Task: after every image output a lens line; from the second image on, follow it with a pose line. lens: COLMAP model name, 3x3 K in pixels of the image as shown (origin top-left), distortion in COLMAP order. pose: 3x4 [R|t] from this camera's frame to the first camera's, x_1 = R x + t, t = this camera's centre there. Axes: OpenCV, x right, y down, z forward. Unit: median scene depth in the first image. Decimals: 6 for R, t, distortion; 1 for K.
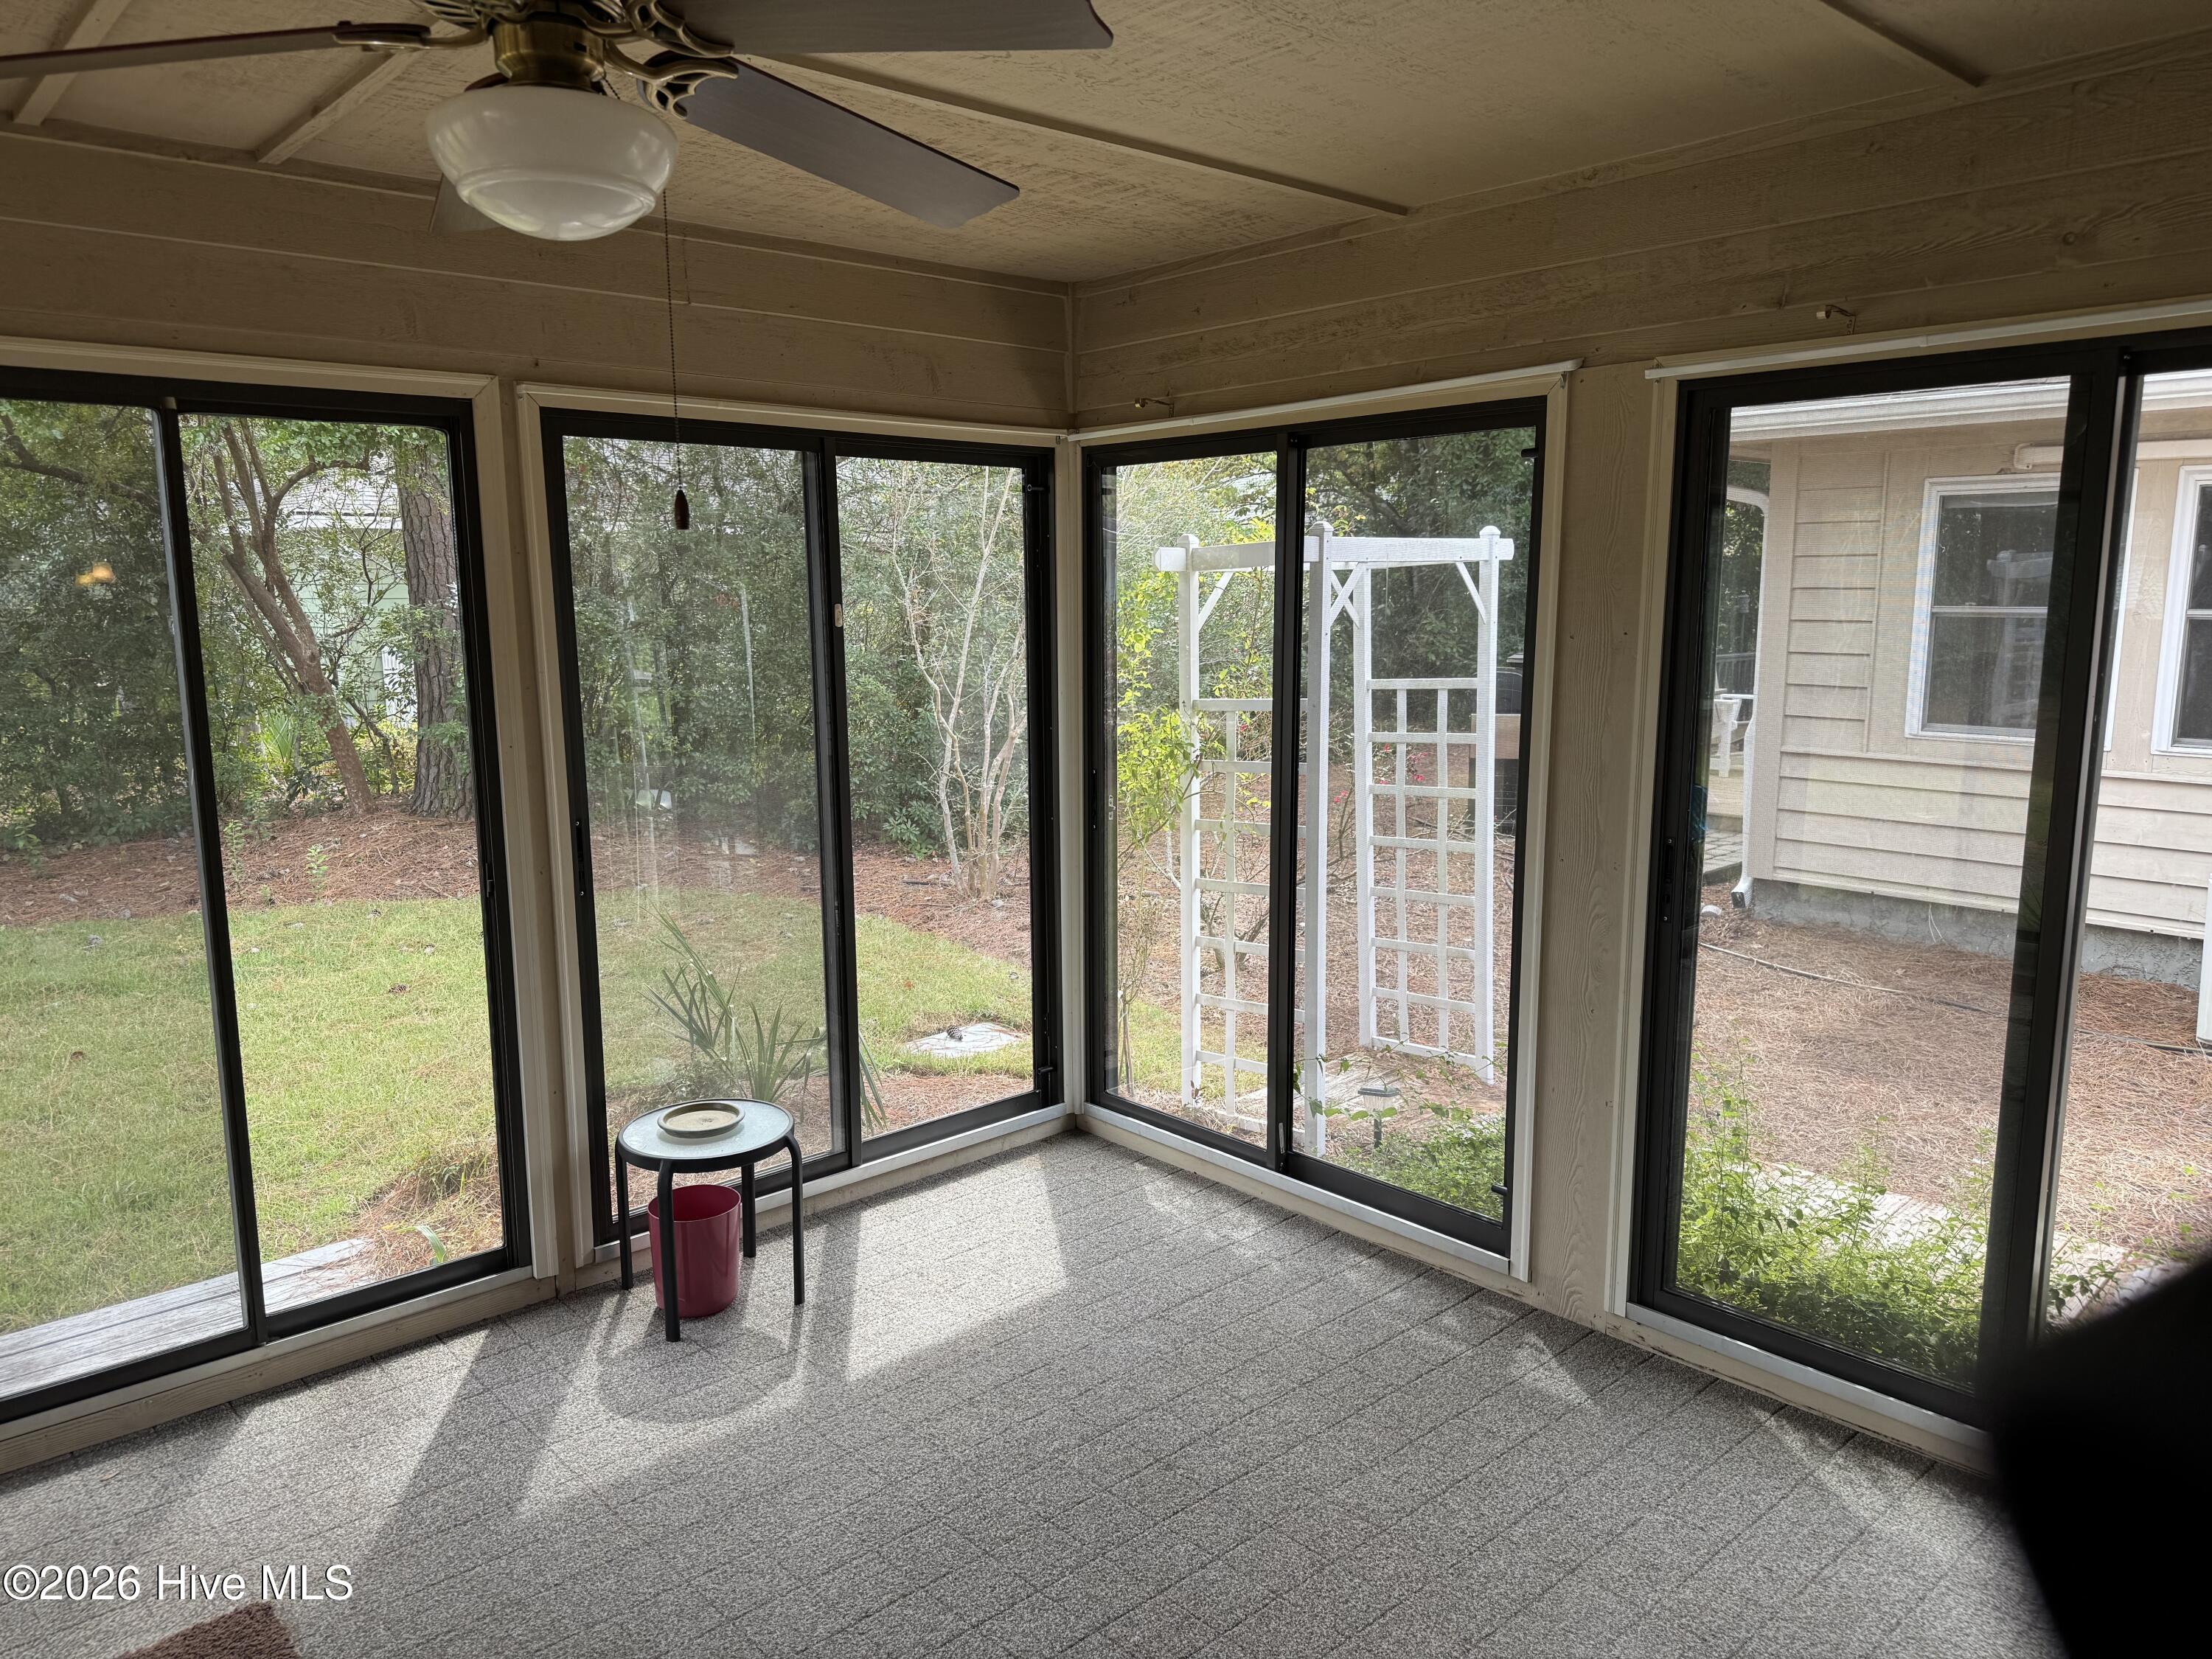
lens RADIAL K [[1539.8, 0, 1121.5], [0, 1539.8, 833.3], [0, 0, 1]] dist [0.074554, -0.092668]
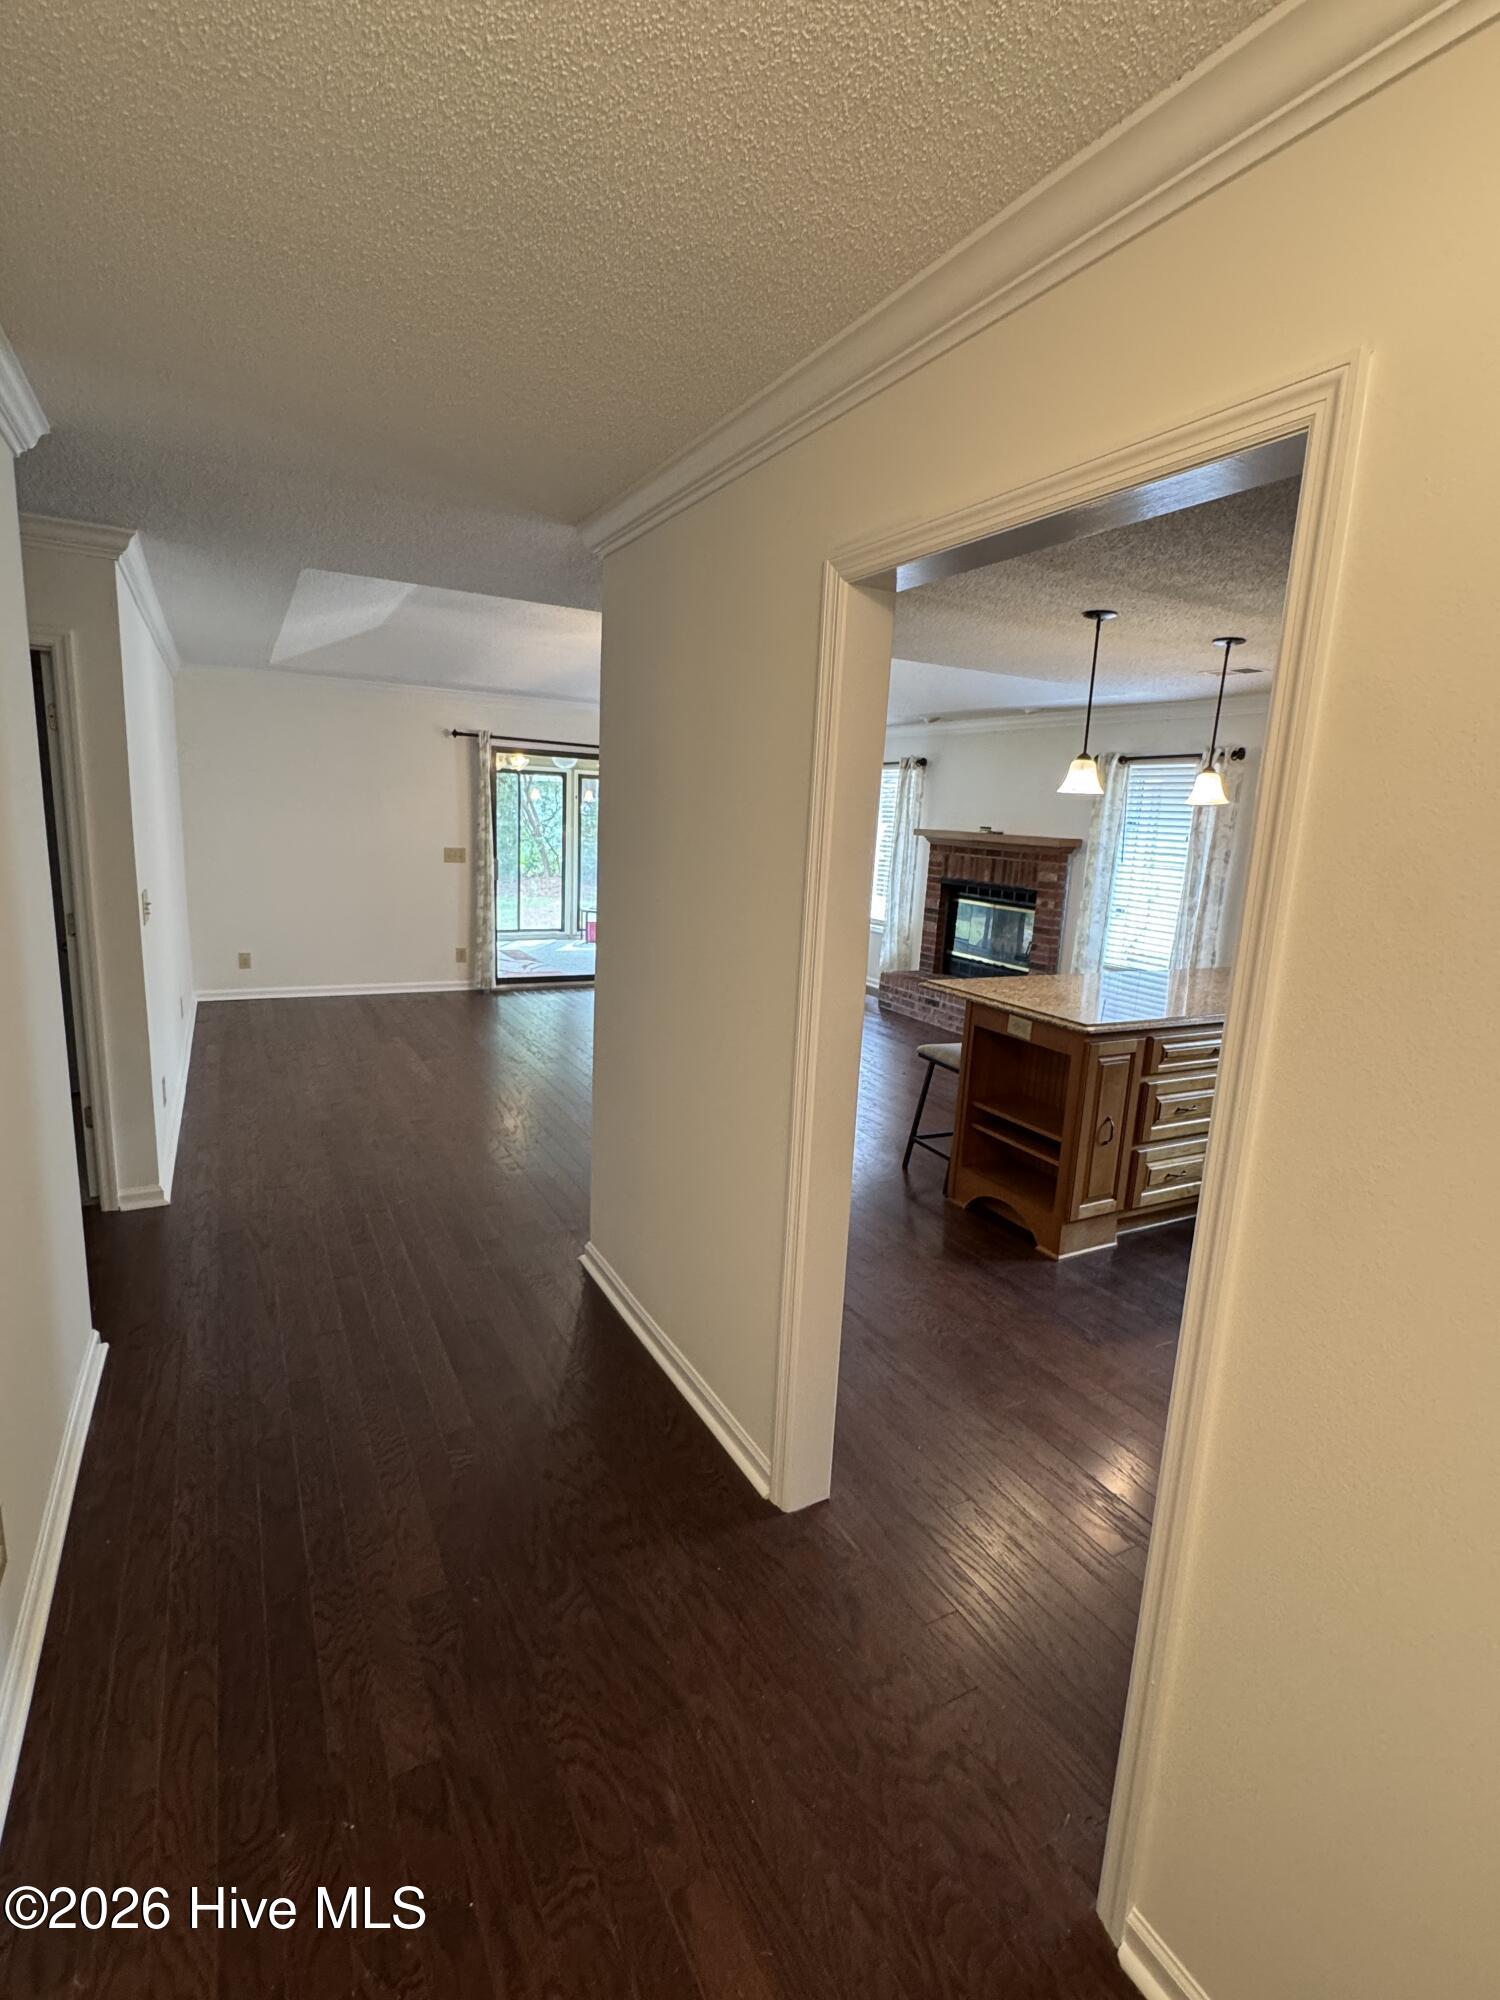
lens RADIAL K [[951.8, 0, 758.4], [0, 951.8, 998.8], [0, 0, 1]] dist [-0.003629, 0.000248]
pose [[0.966971, 0.098656, -0.235020, 0.943651], [-0.091807, 0.994976, 0.039936, 0.279125], [0.237779, -0.017041, 0.971170, -1.808364]]
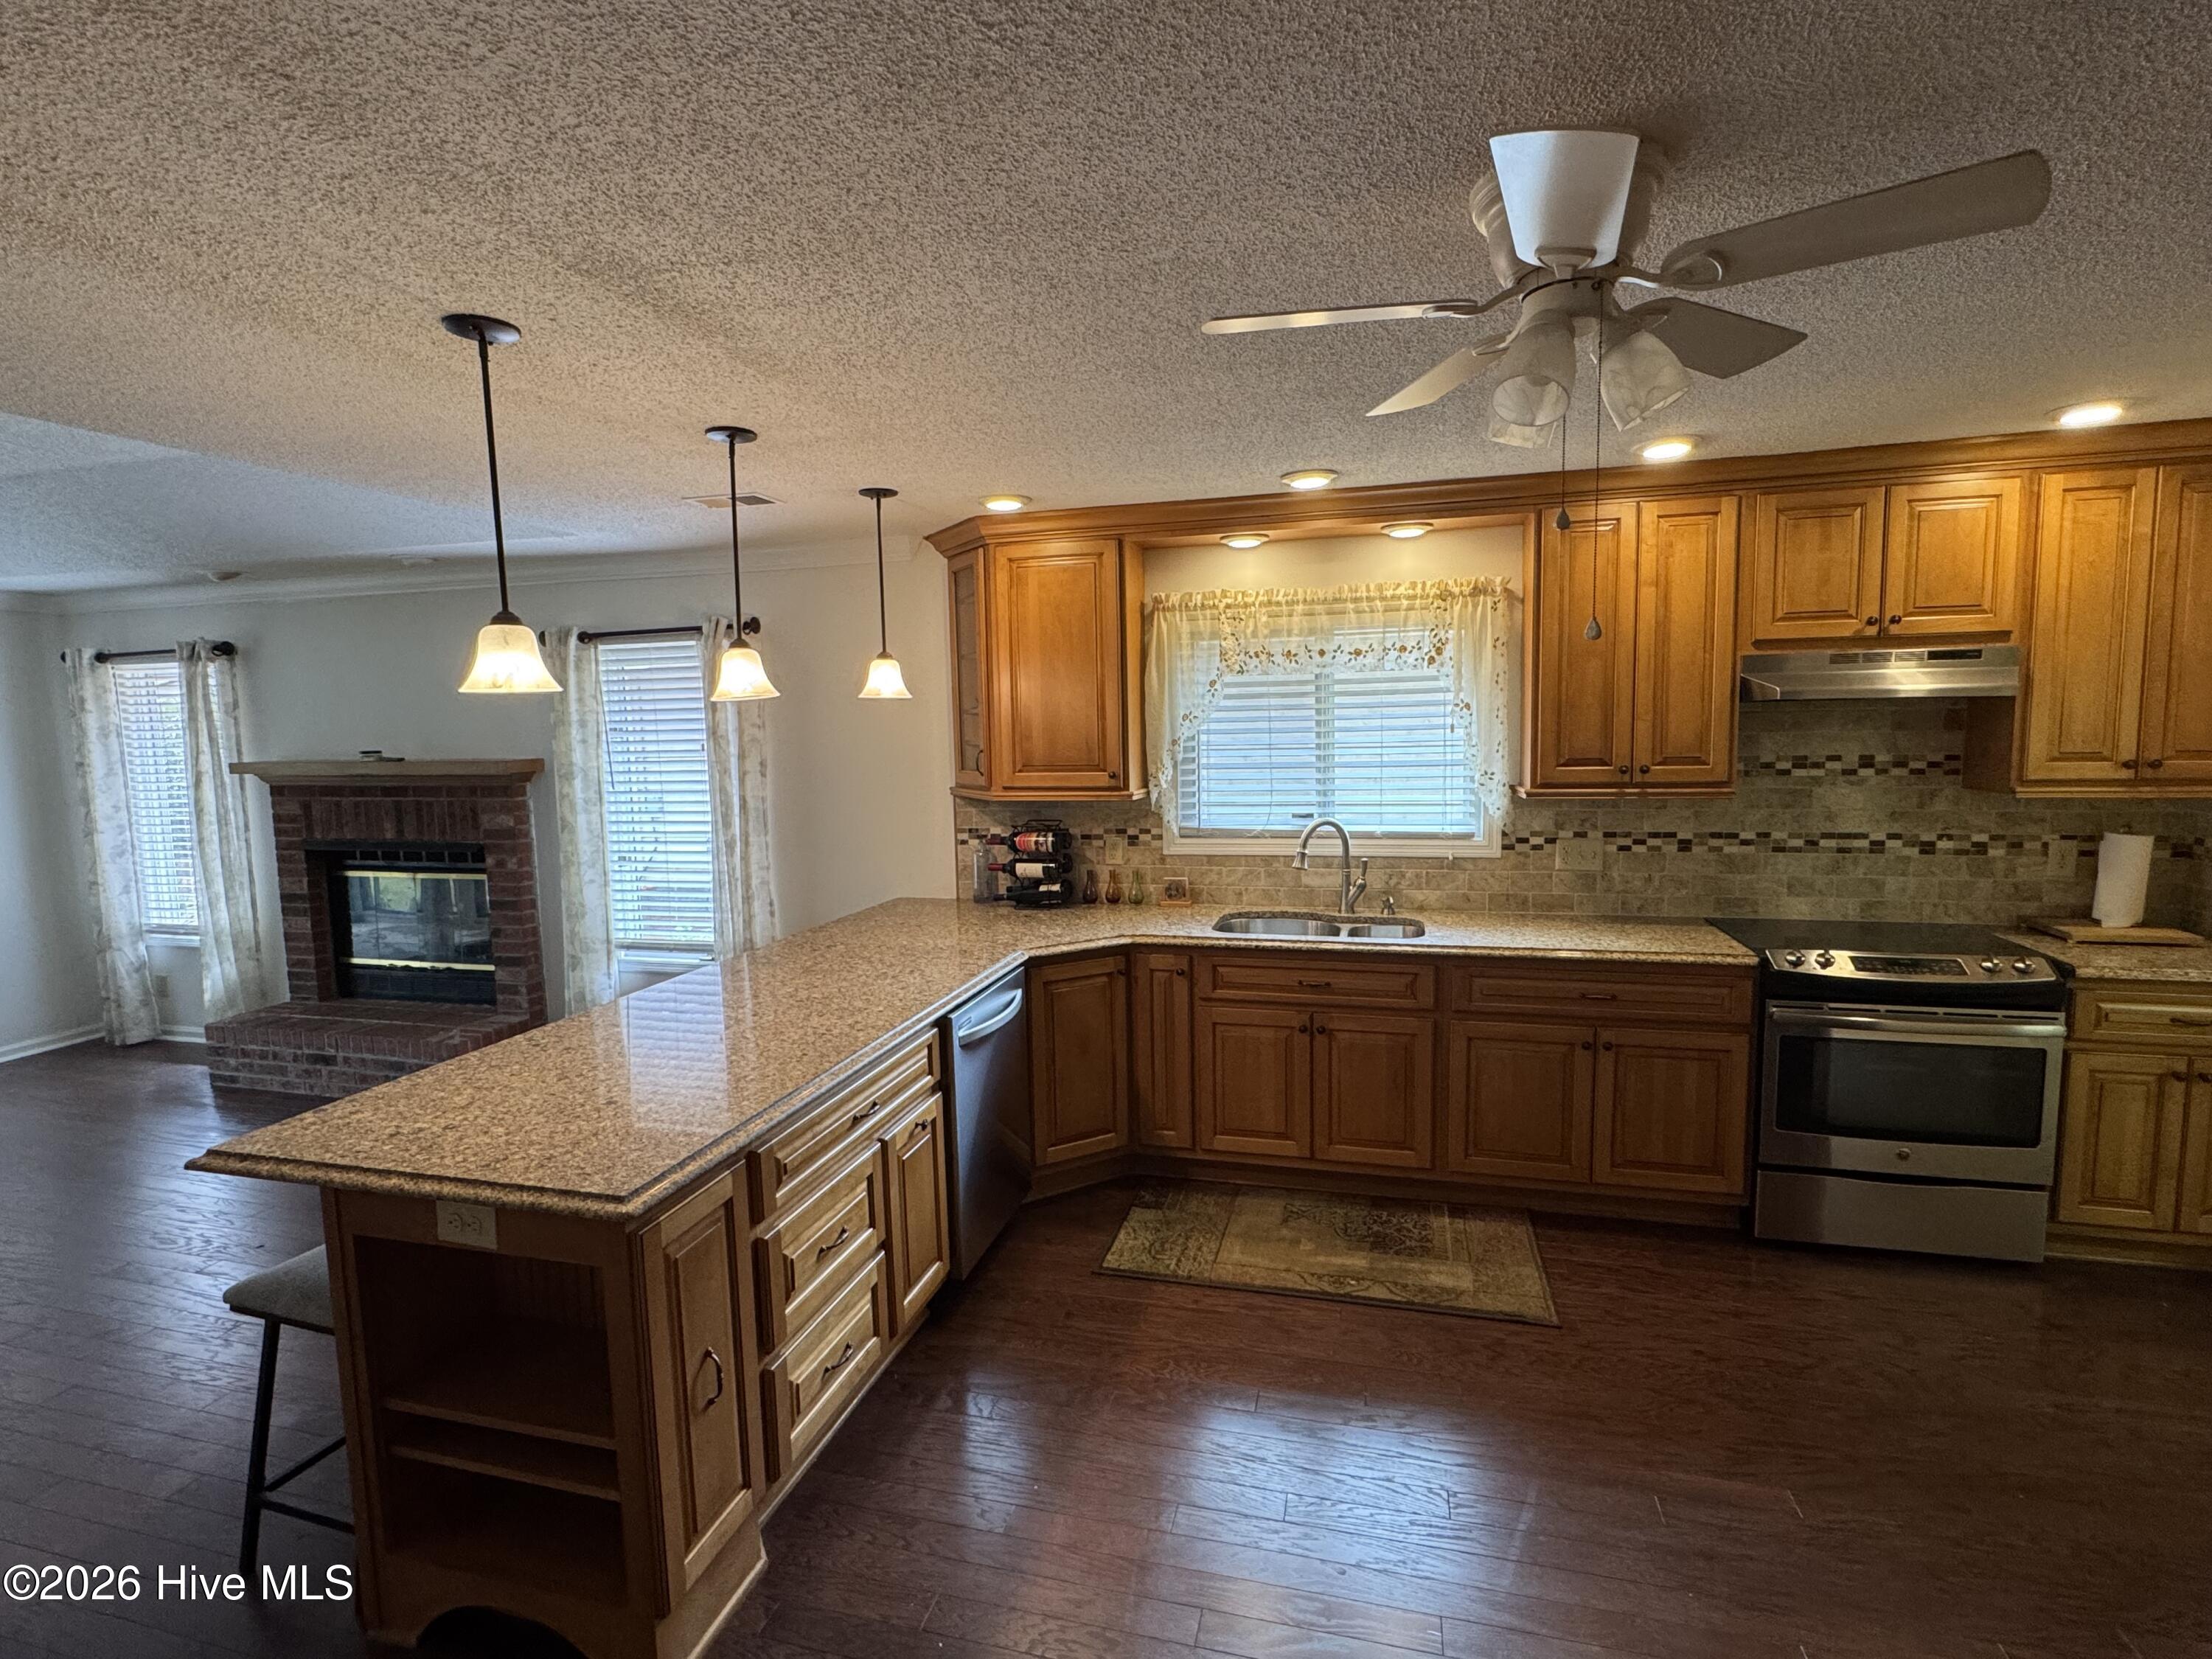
lens RADIAL K [[1052.7, 0, 1108.5], [0, 1052.7, 830.1], [0, 0, 1]] dist [-0.003629, 0.000248]
pose [[0.847080, -0.070973, 0.526705, 0.980000], [0.101518, 0.994403, -0.029273, 0.199766], [-0.521679, 0.078267, 0.849544, -1.414523]]
